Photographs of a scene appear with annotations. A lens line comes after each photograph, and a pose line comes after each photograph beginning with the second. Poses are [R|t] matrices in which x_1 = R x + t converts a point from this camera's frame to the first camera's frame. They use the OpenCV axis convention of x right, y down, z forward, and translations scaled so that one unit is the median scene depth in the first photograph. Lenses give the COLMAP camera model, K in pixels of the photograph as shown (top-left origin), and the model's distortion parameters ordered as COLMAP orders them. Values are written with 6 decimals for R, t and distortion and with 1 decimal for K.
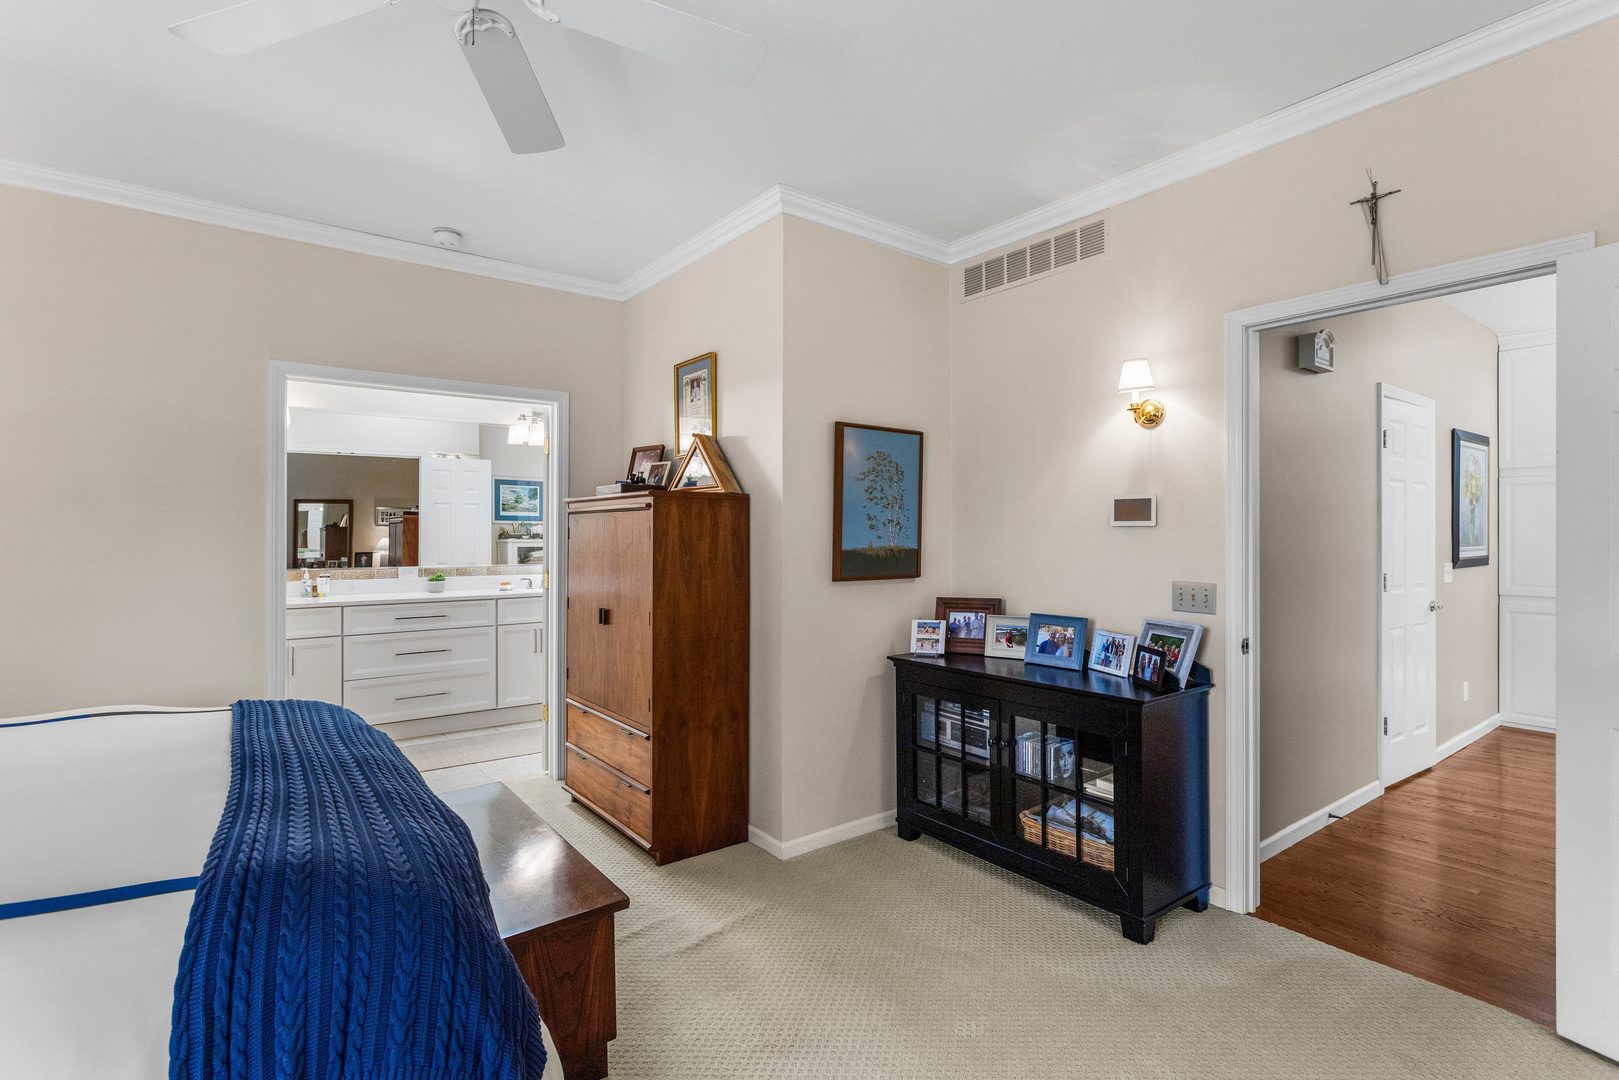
lens RADIAL K [[774.6, 0, 800.8], [0, 774.6, 528.4], [0, 0, 1]] dist [-0.003393, 0.000129]
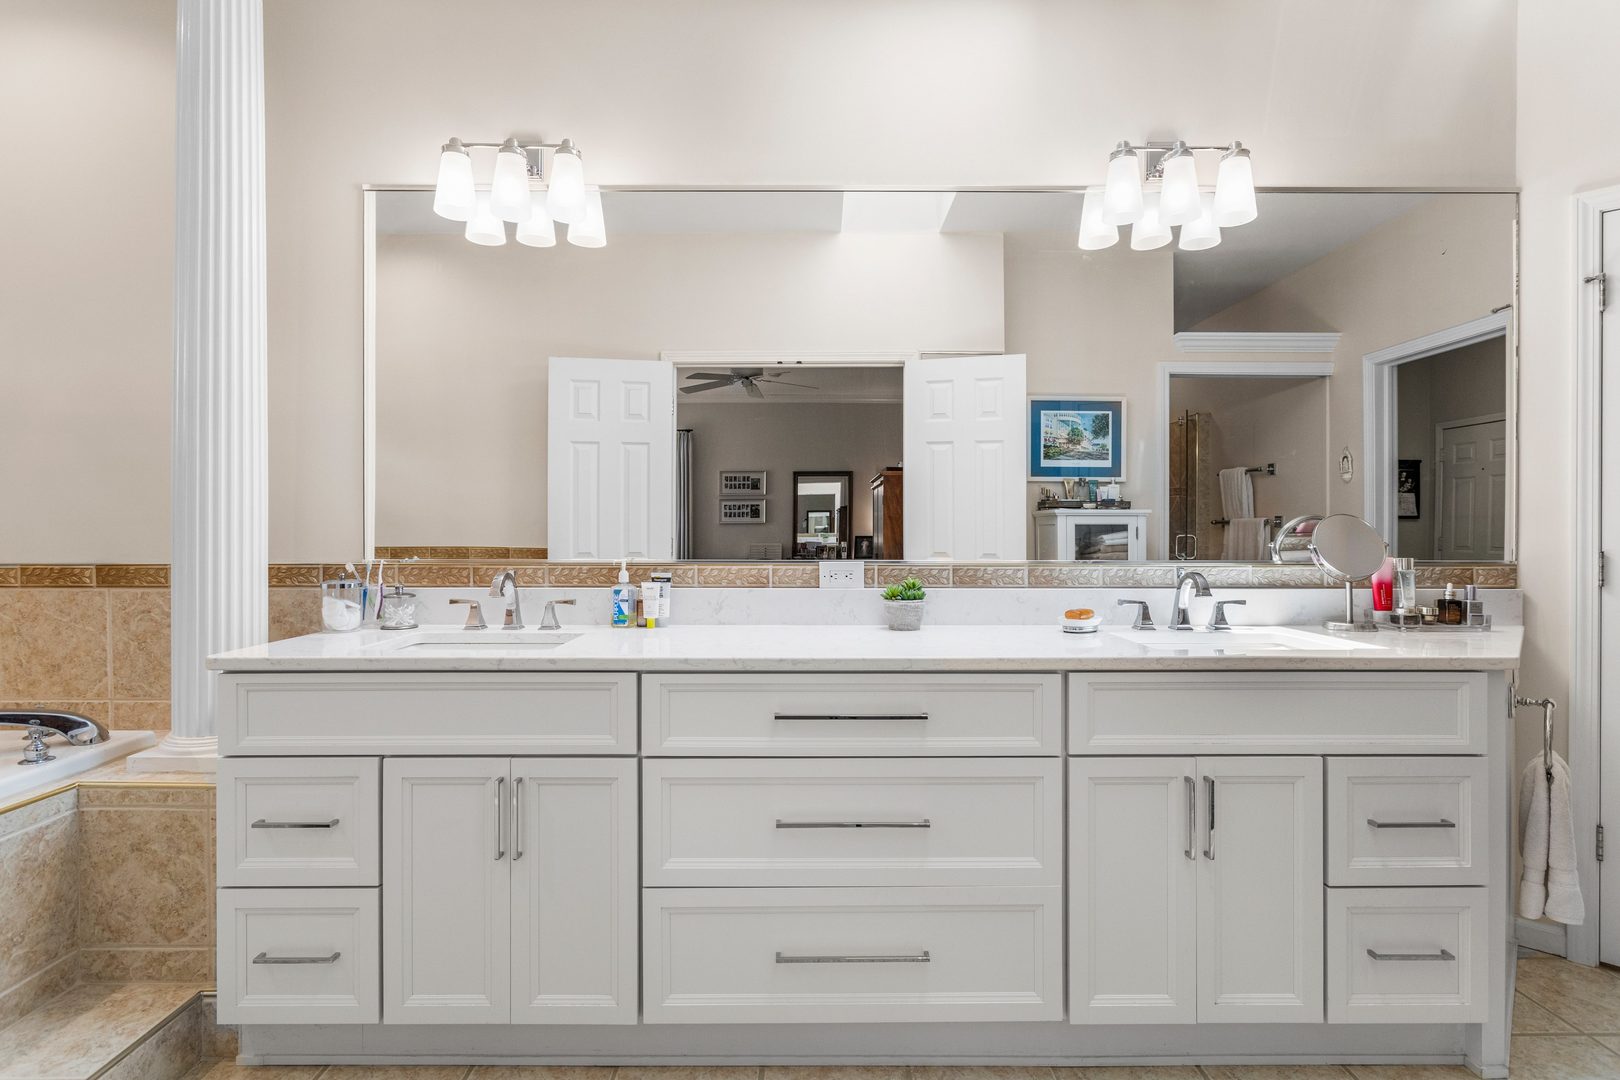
lens RADIAL K [[775.0, 0, 809.3], [0, 775.0, 528.9], [0, 0, 1]] dist [-0.003393, 0.000129]
pose [[0.807020, 0.007058, -0.590482, -0.202777], [0.000532, 0.999919, 0.012680, 0.020037], [0.590524, -0.010547, 0.806951, 0.476886]]
